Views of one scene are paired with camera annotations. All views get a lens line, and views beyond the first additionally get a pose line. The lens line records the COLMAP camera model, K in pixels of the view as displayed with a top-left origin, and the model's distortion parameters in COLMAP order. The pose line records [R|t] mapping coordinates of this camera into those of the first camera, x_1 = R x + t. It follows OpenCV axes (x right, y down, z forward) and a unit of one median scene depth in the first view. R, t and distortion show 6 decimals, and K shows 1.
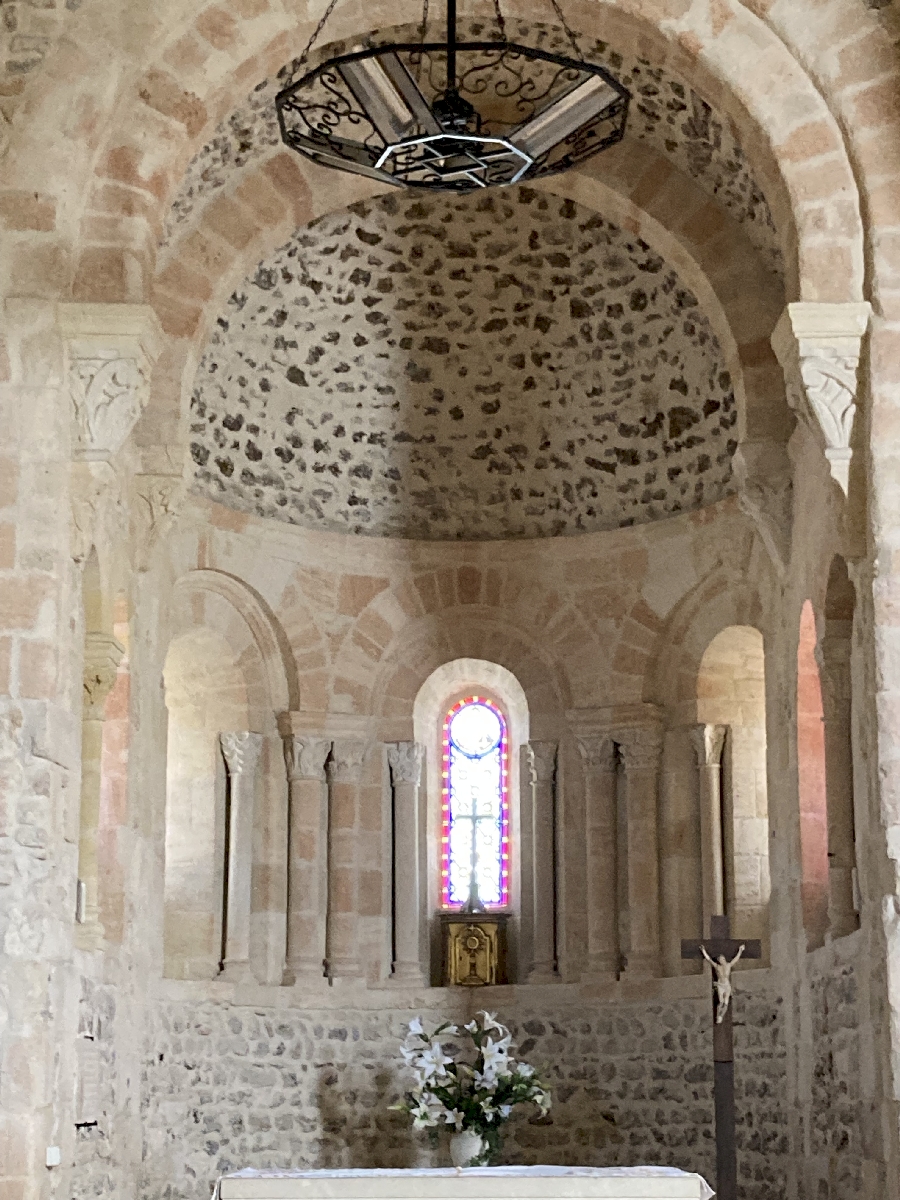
lens RADIAL K [[2394.0, 0, 450.0], [0, 2394.0, 600.0], [0, 0, 1]] dist [0.179556, 0.004114]
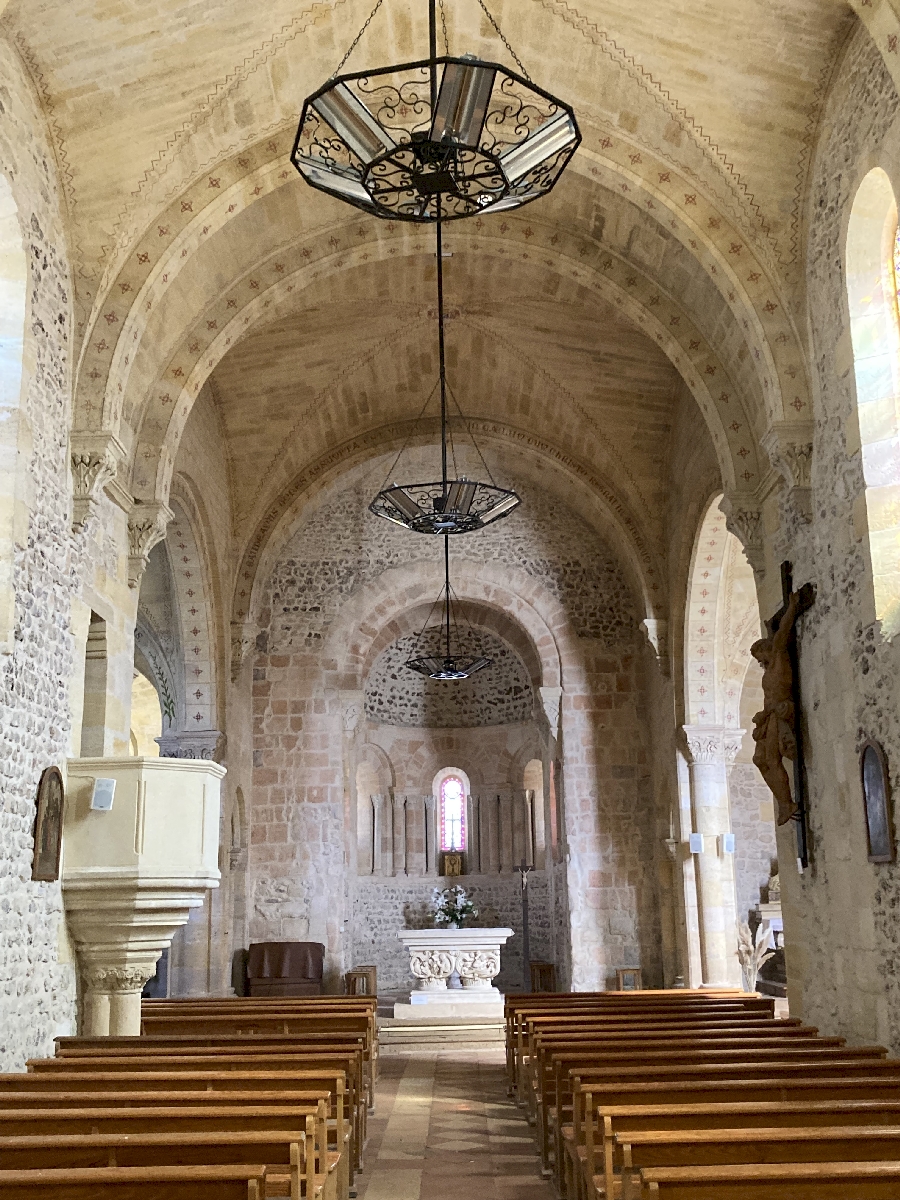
lens RADIAL K [[1299.7, 0, 450.6], [0, 1299.7, 570.3], [0, 0, 1]] dist [0.120436, -0.178027]
pose [[0.999782, -0.009982, 0.018347, -0.020318], [0.010930, 0.998570, -0.052326, -0.143847], [-0.017798, 0.052515, 0.998462, -0.700435]]
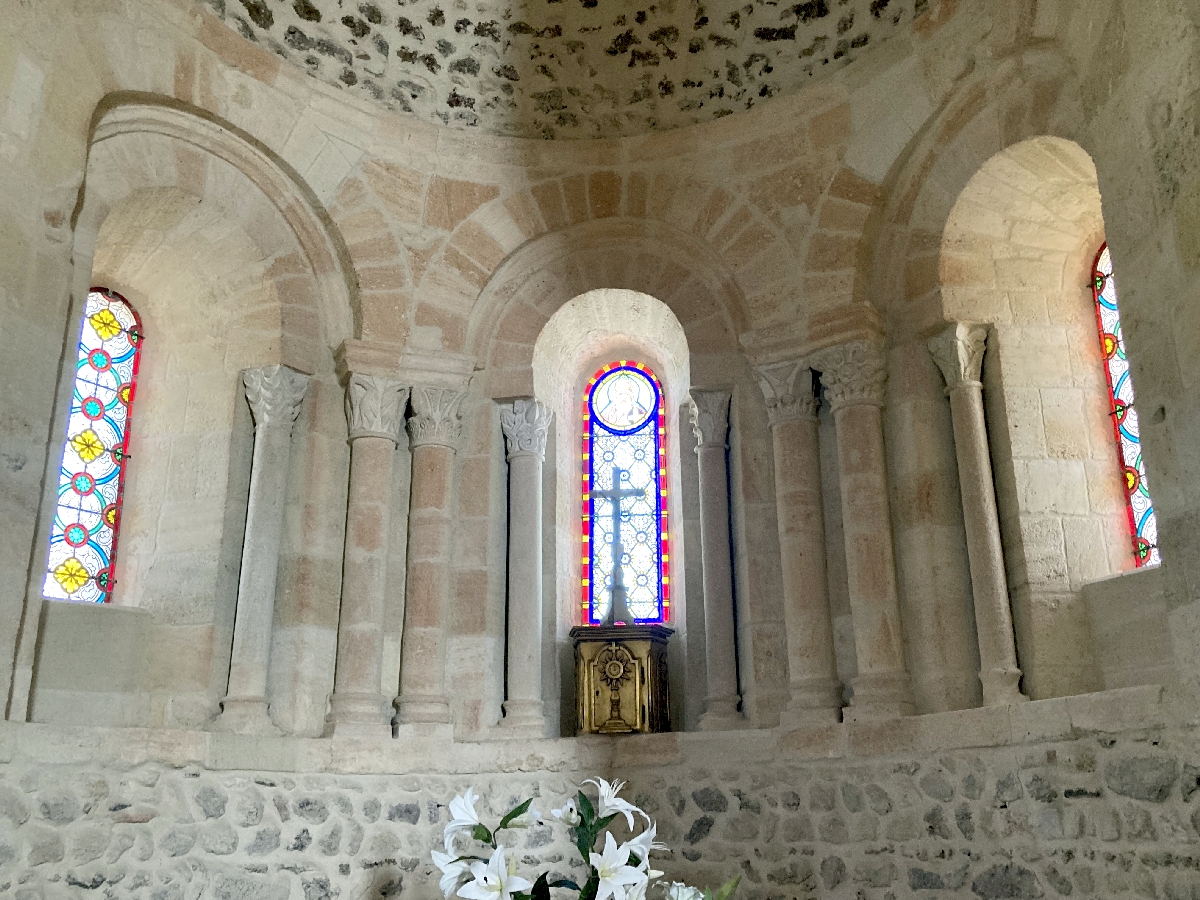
lens RADIAL K [[1093.4, 0, 600.0], [0, 1093.4, 450.0], [0, 0, 1]] dist [0.024359, -0.011967]
pose [[0.996743, -0.032610, -0.073752, 0.029849], [0.024249, 0.993464, -0.111543, 0.115166], [0.076907, 0.109391, 0.991019, 0.686770]]
